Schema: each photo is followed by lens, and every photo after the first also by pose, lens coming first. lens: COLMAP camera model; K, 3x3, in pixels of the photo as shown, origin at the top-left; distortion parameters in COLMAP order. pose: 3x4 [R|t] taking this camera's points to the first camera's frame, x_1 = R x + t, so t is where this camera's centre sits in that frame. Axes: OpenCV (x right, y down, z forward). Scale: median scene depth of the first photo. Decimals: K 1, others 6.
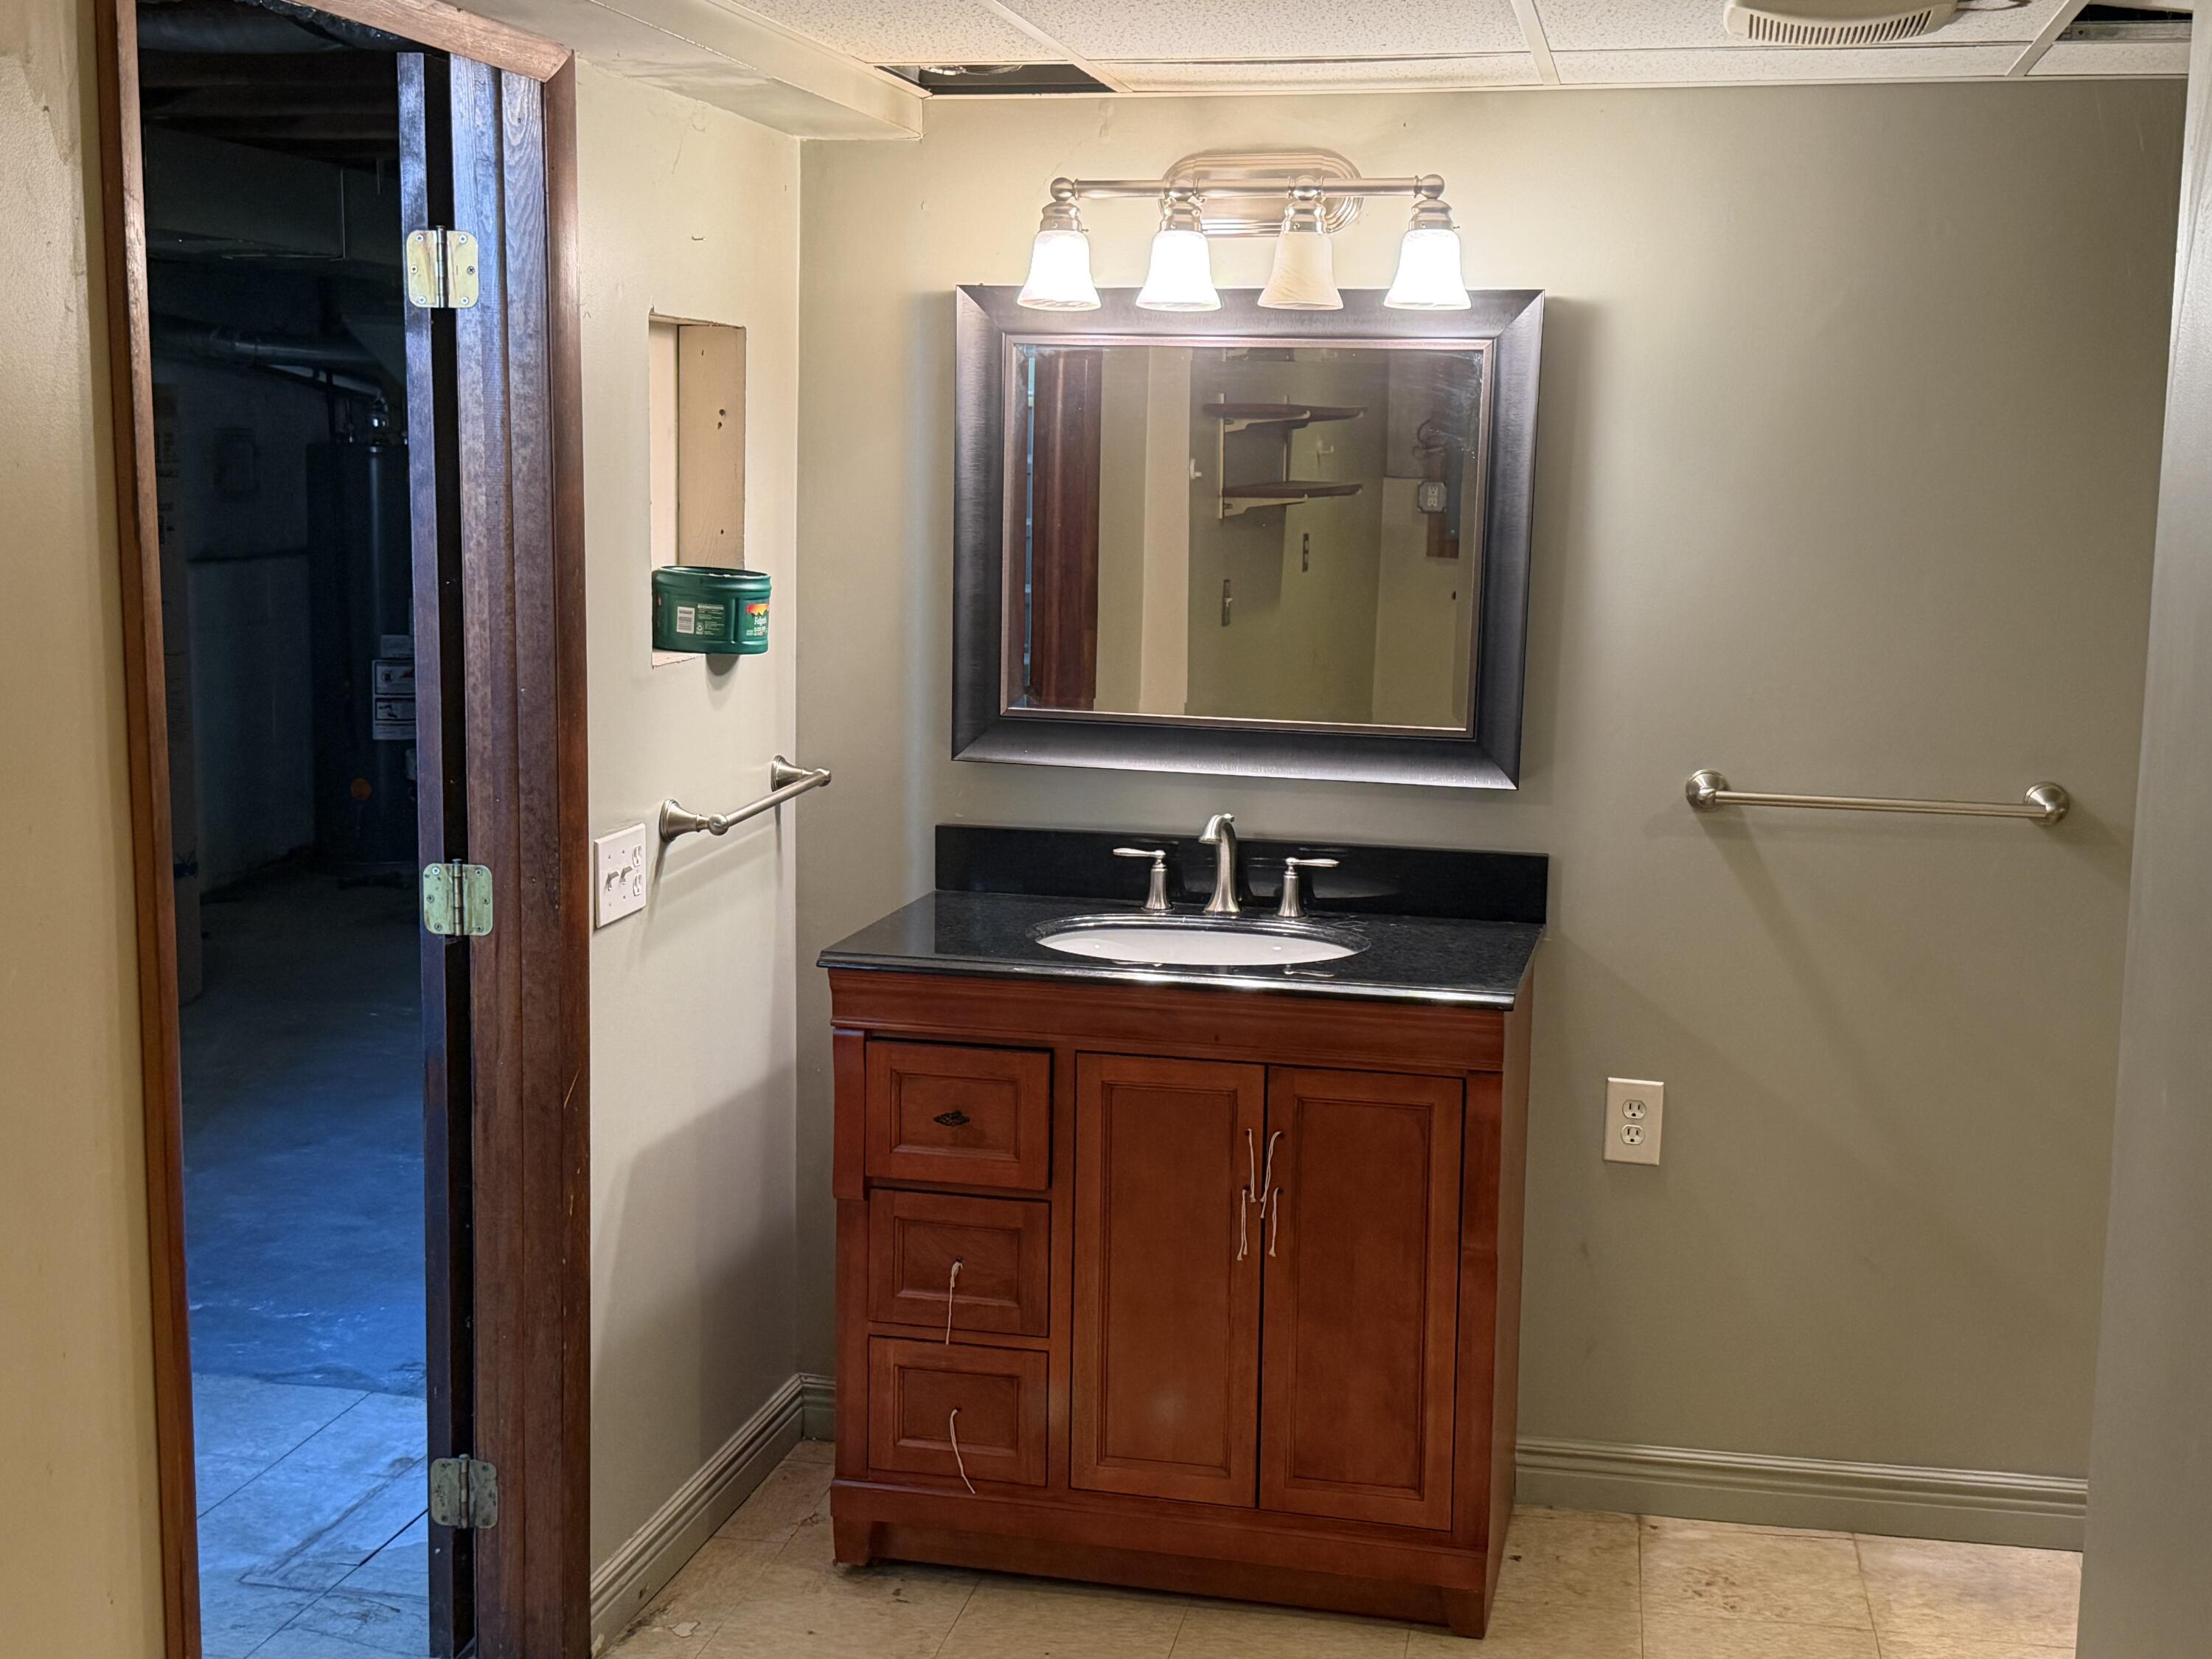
lens RADIAL K [[2598.8, 0, 1111.3], [0, 2598.8, 827.2], [0, 0, 1]] dist [0.102908, 0.000000]
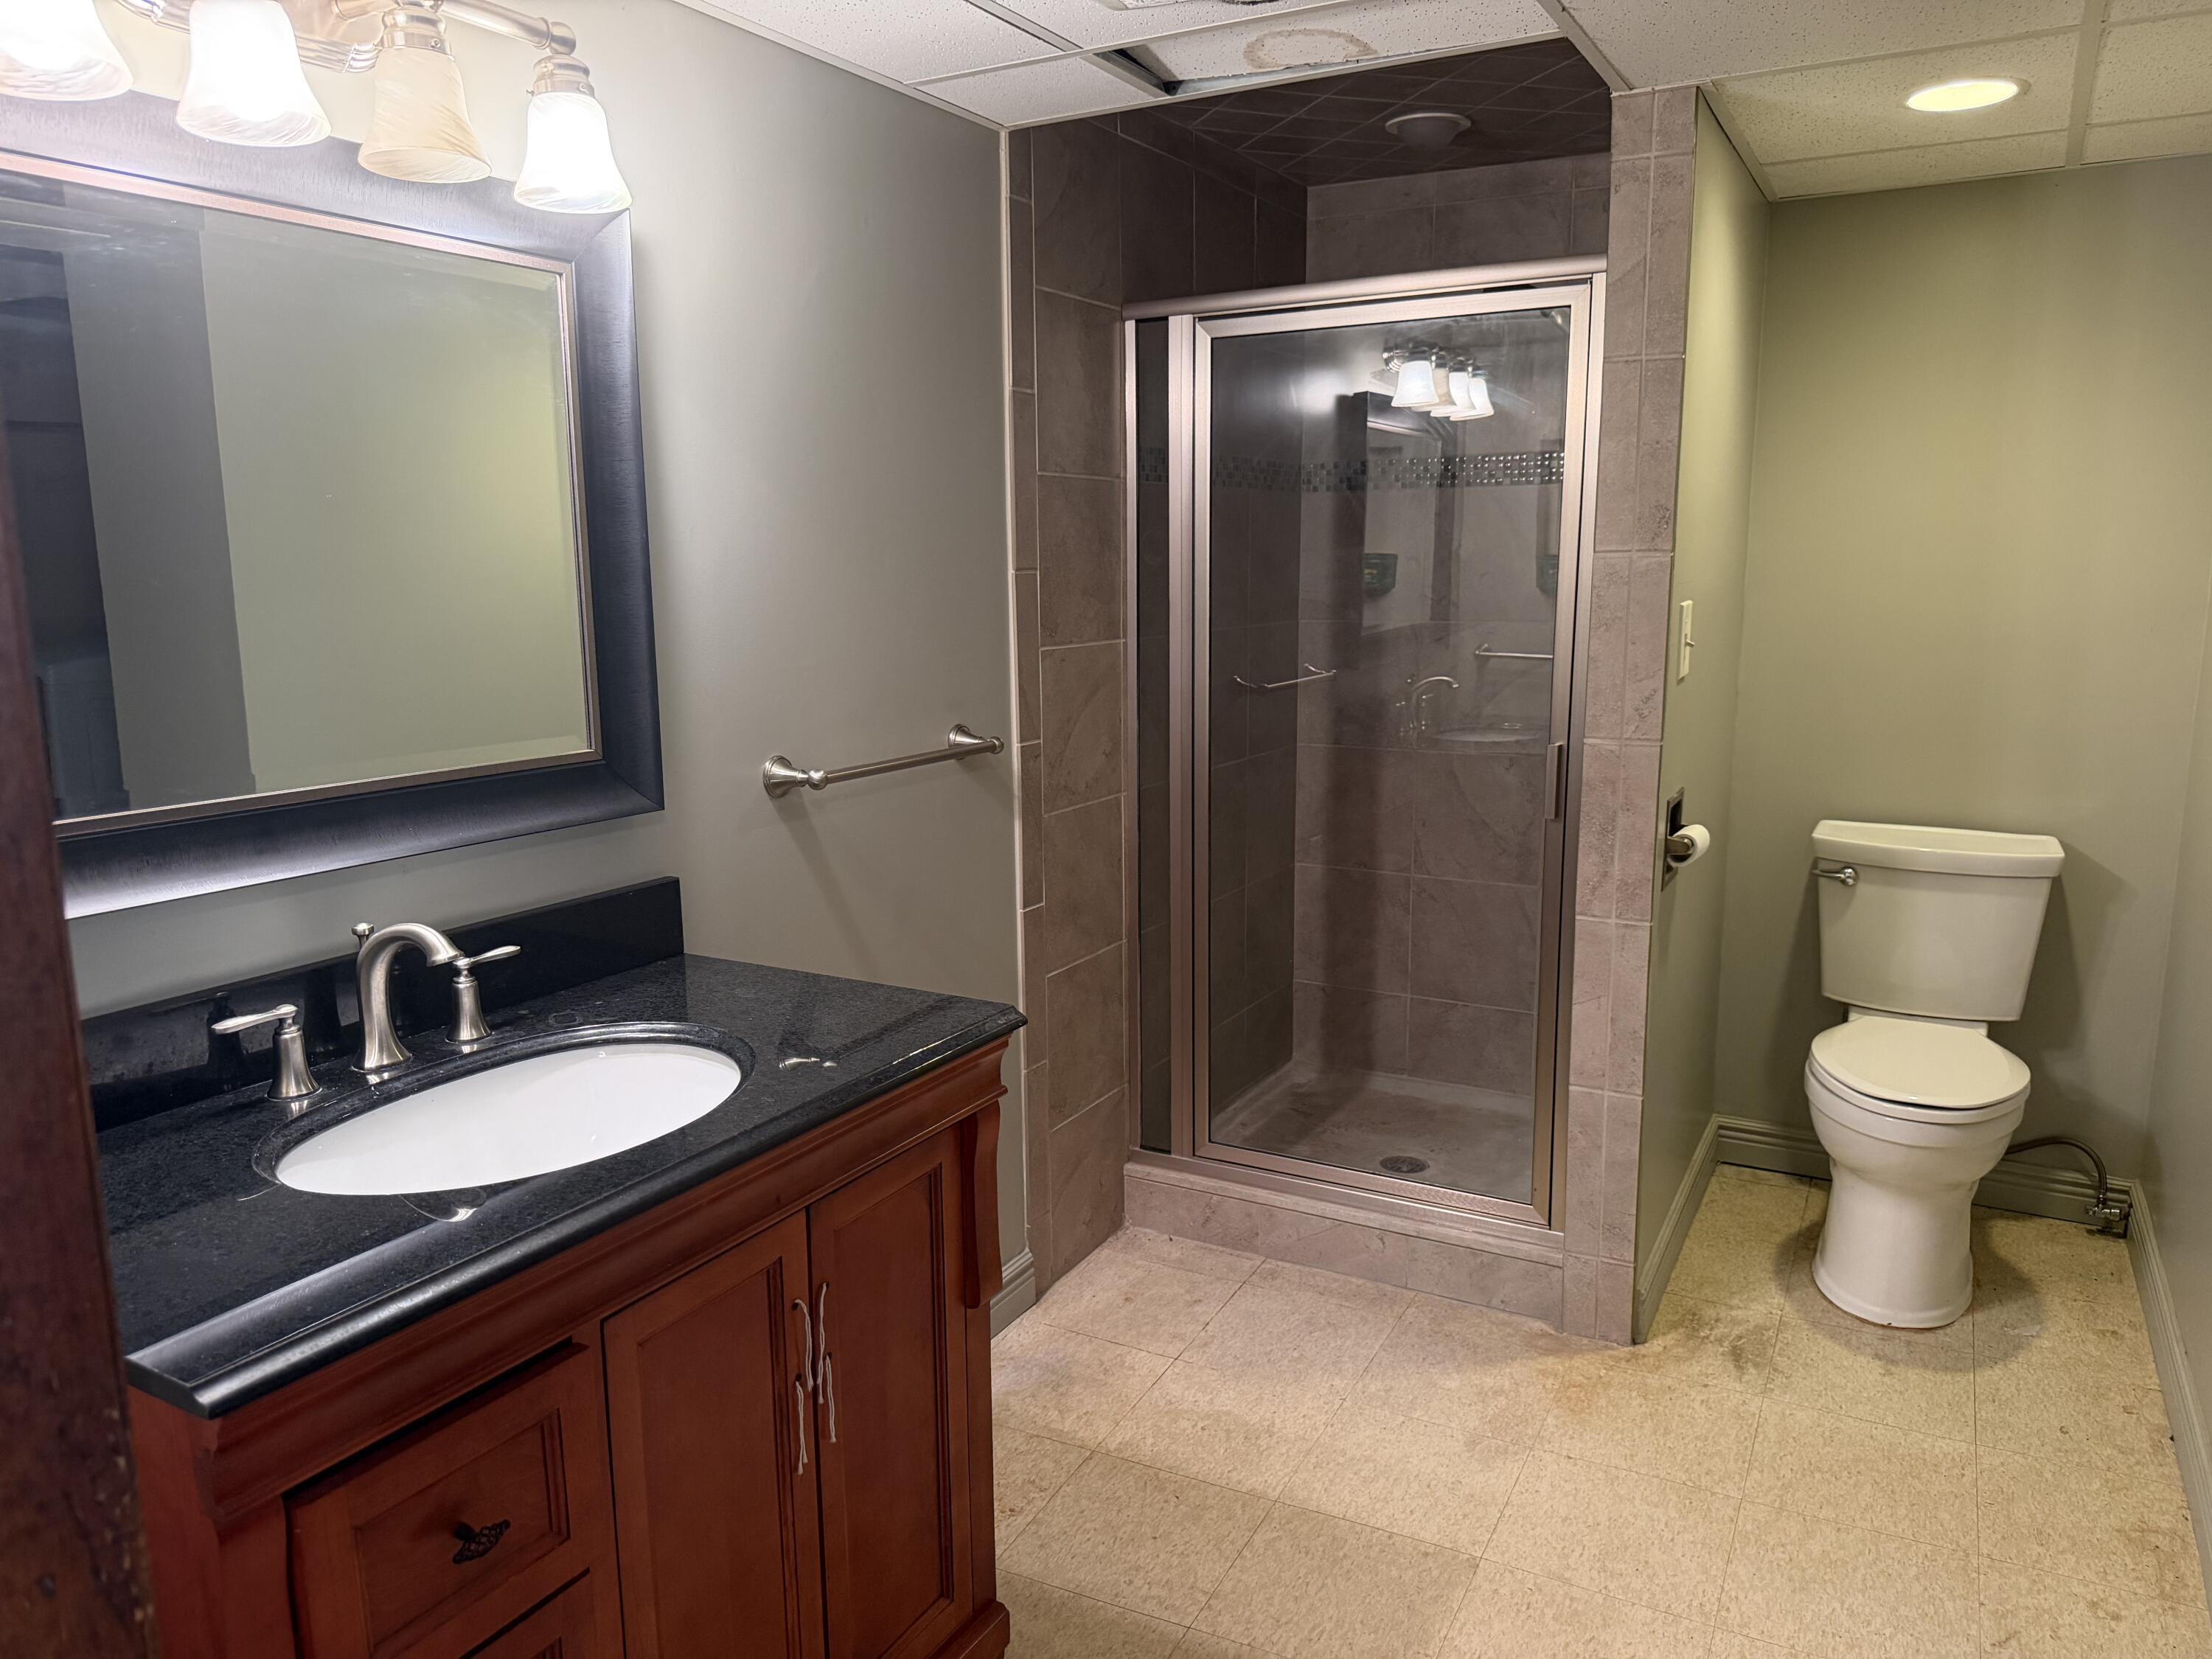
lens RADIAL K [[1561.6, 0, 1110.0], [0, 1561.6, 836.4], [0, 0, 1]] dist [0.006692, -0.020752]
pose [[0.273338, -0.190241, 0.942918, -0.299652], [0.156217, 0.976014, 0.151633, -0.062273], [-0.949148, 0.105853, 0.296501, 0.731544]]
